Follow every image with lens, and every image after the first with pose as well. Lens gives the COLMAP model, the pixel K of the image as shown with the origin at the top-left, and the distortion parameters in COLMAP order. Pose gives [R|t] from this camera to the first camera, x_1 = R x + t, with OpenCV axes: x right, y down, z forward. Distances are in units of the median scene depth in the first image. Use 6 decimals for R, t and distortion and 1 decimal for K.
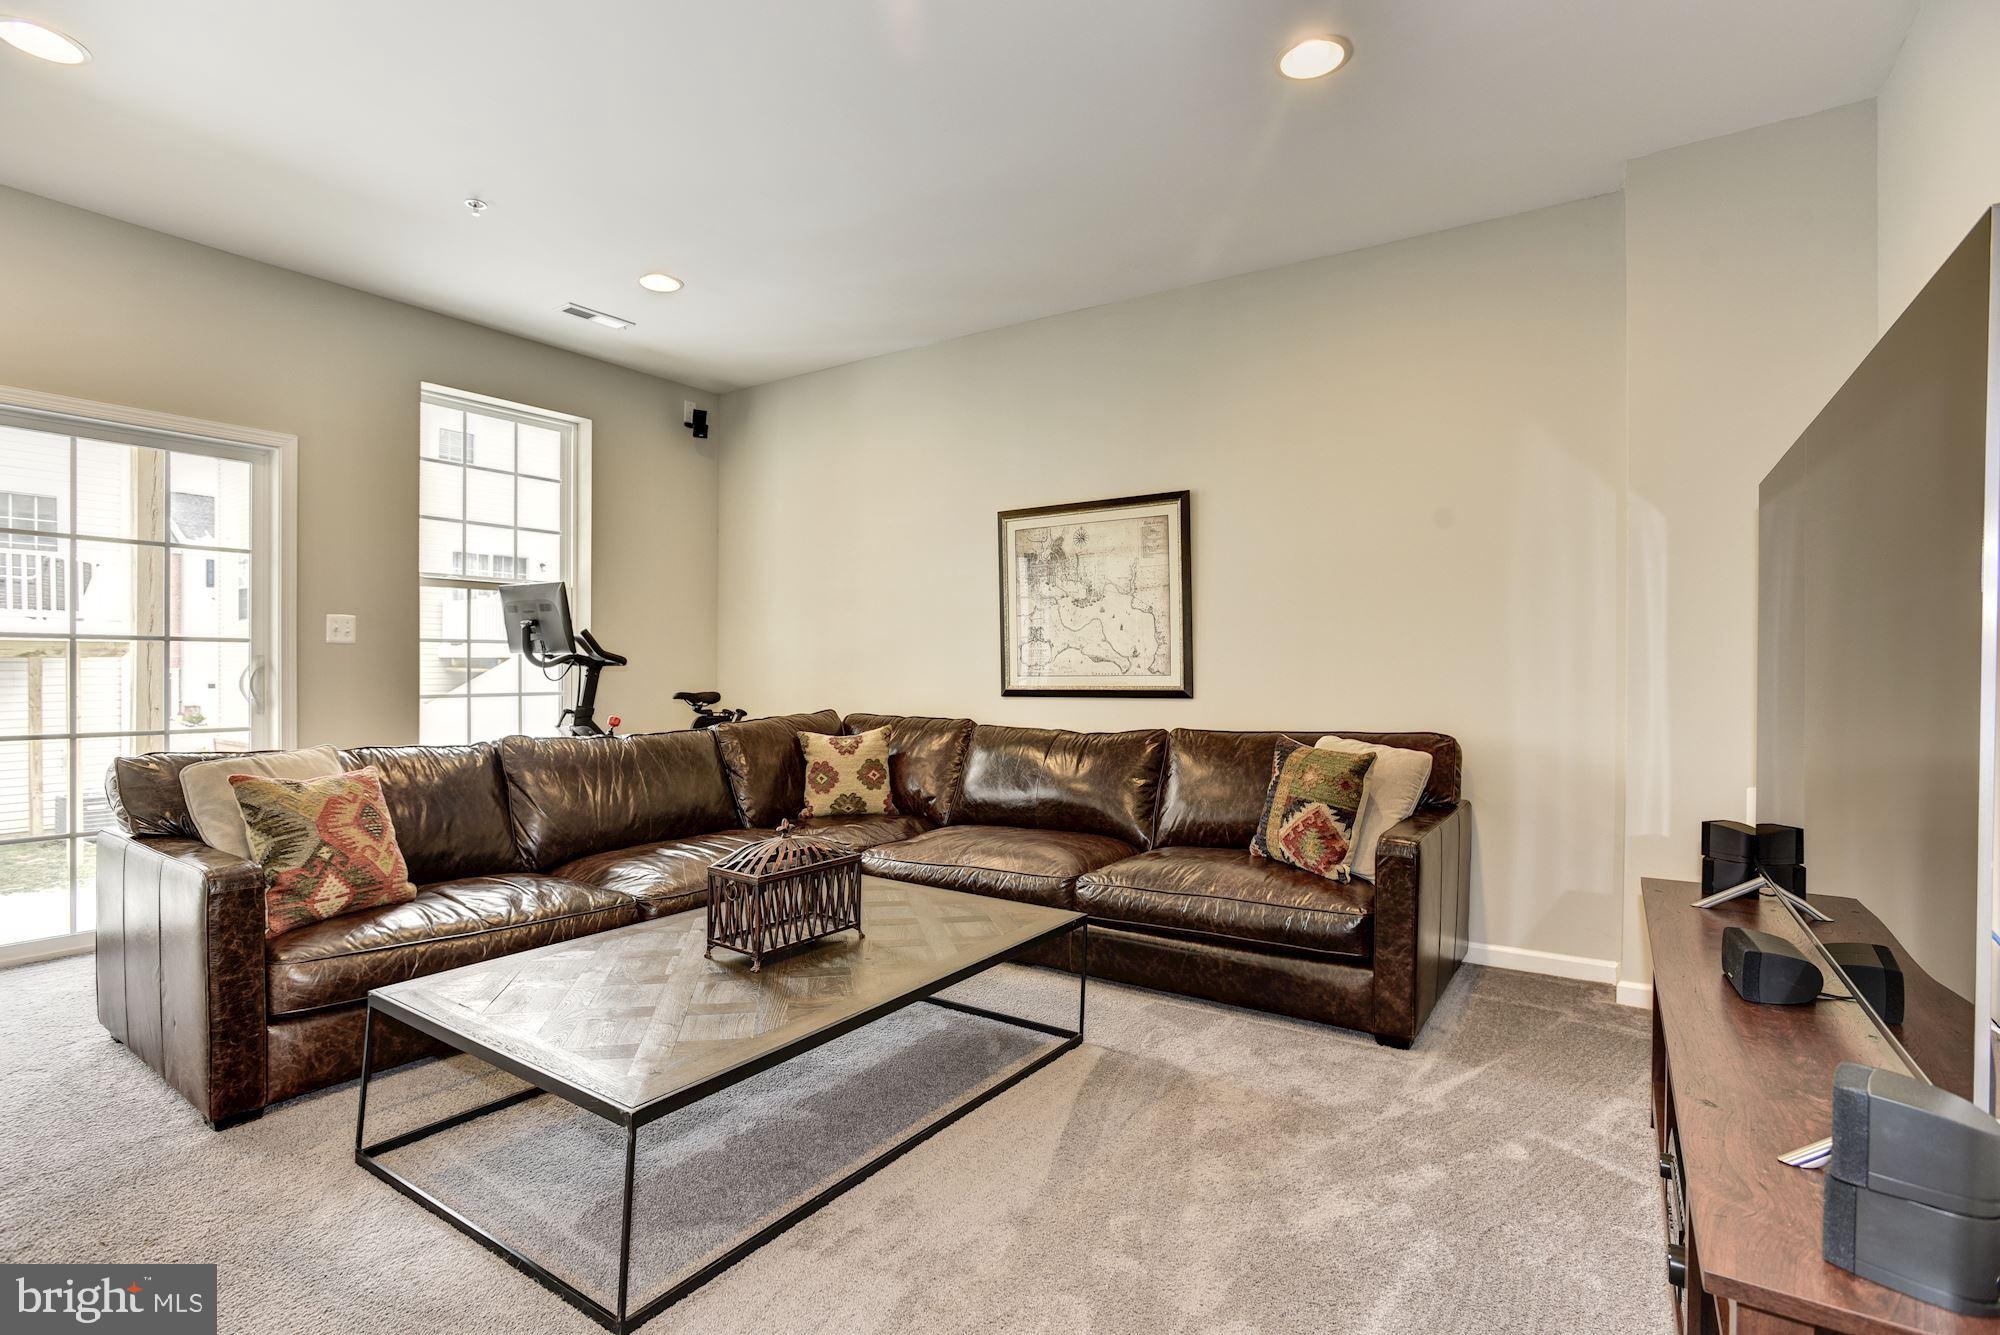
lens RADIAL K [[949.6, 0, 996.4], [0, 949.6, 679.0], [0, 0, 1]] dist [-0.042951, 0.008277]
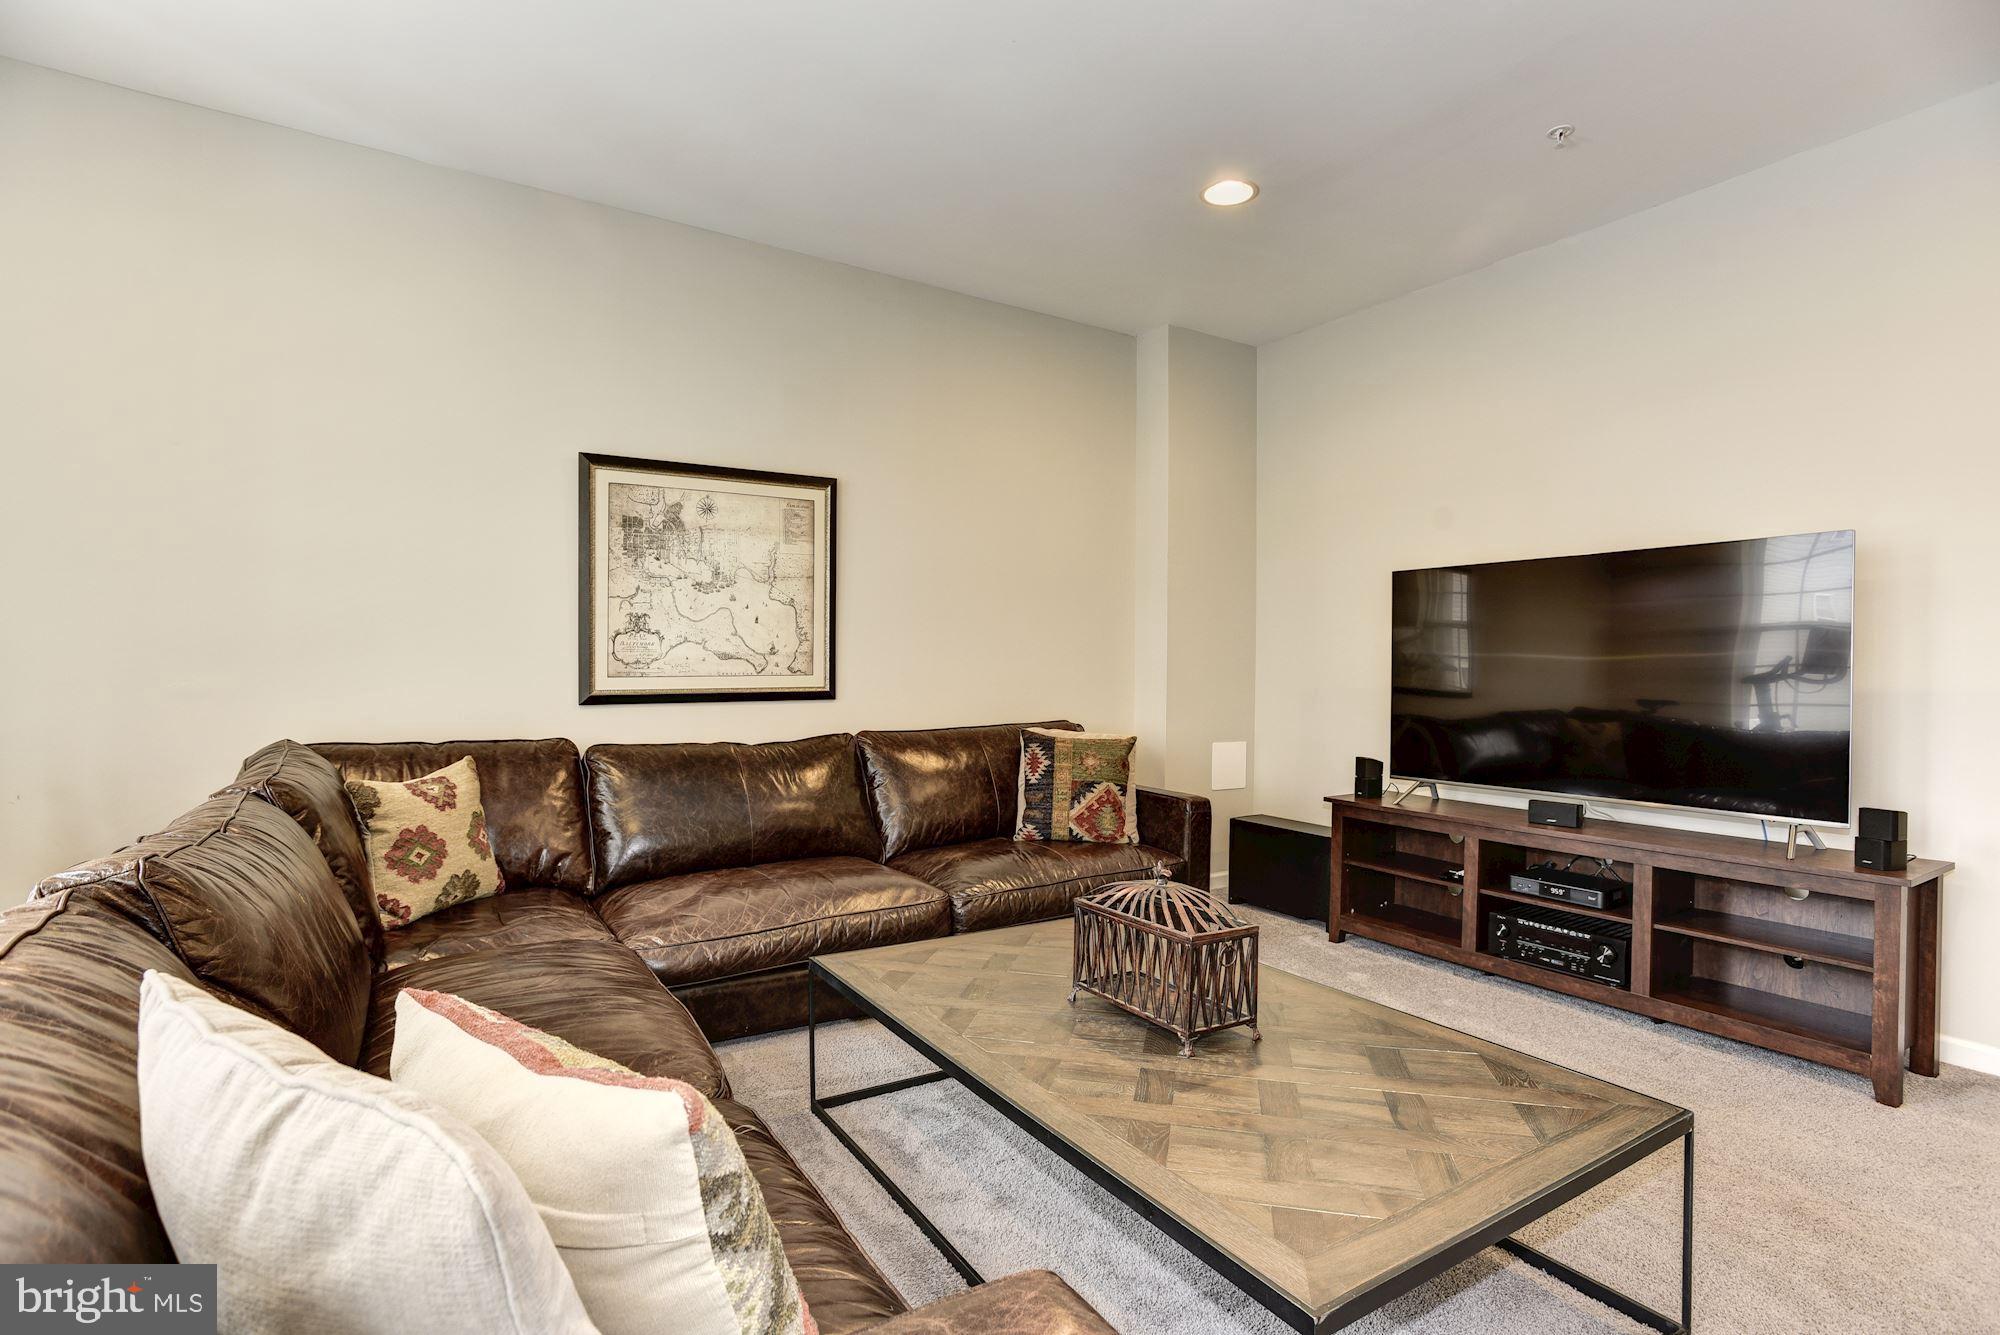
lens RADIAL K [[949.6, 0, 991.4], [0, 949.6, 679.5], [0, 0, 1]] dist [-0.042951, 0.008277]
pose [[0.426362, -0.011812, 0.904476, -0.574102], [0.004291, 0.999930, 0.011036, -0.008955], [-0.904543, -0.000824, 0.426382, 0.447298]]
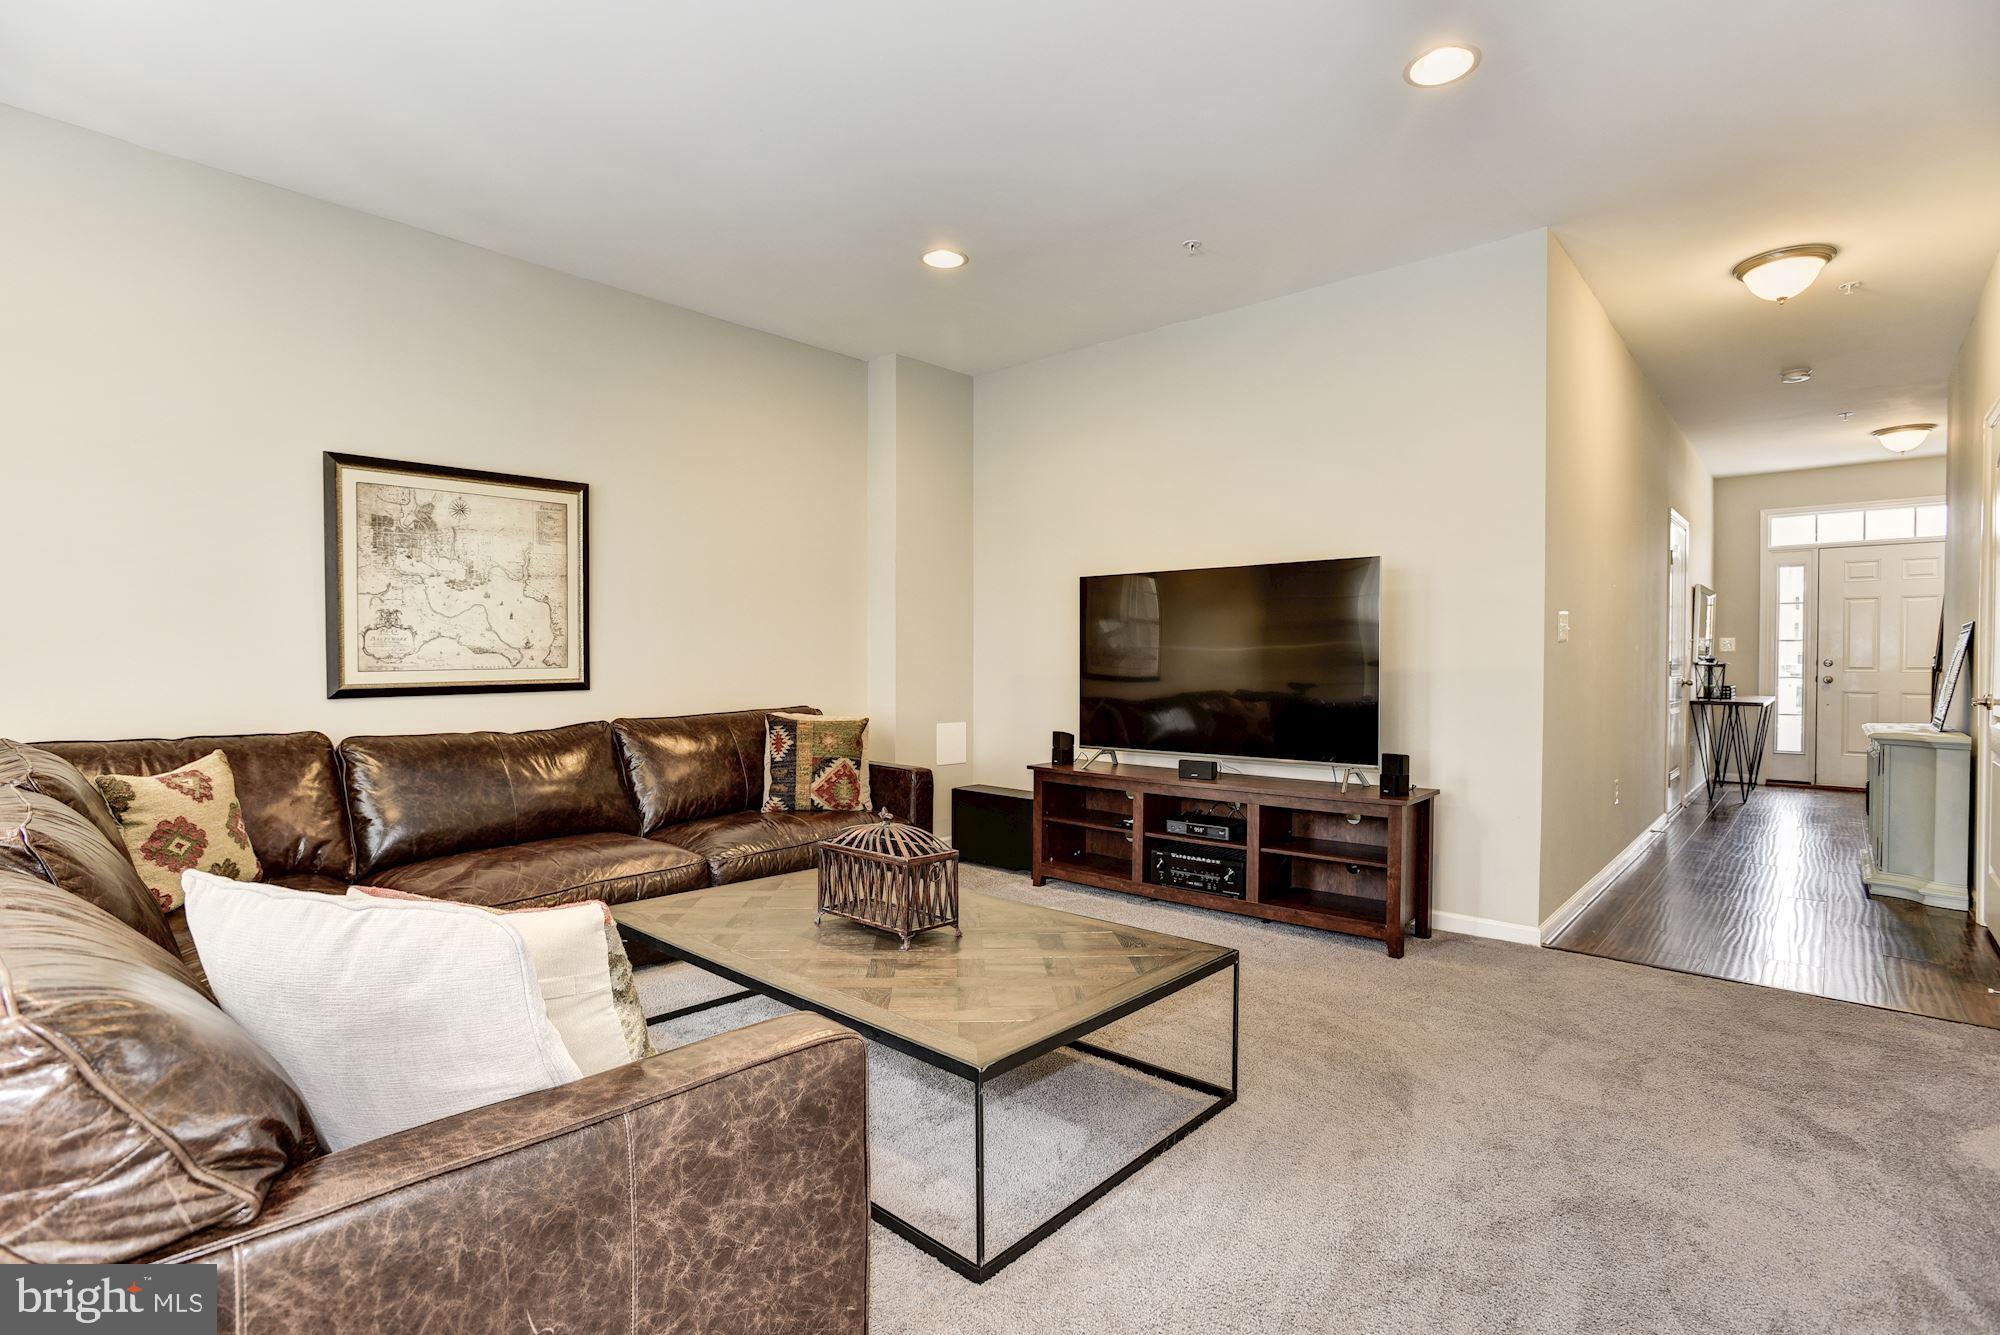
lens RADIAL K [[949.6, 0, 991.8], [0, 949.6, 671.5], [0, 0, 1]] dist [-0.042951, 0.008277]
pose [[0.164242, -0.016013, 0.986290, -0.705010], [0.011943, 0.999827, 0.014244, -0.008349], [-0.986348, 0.009440, 0.164405, 0.402171]]
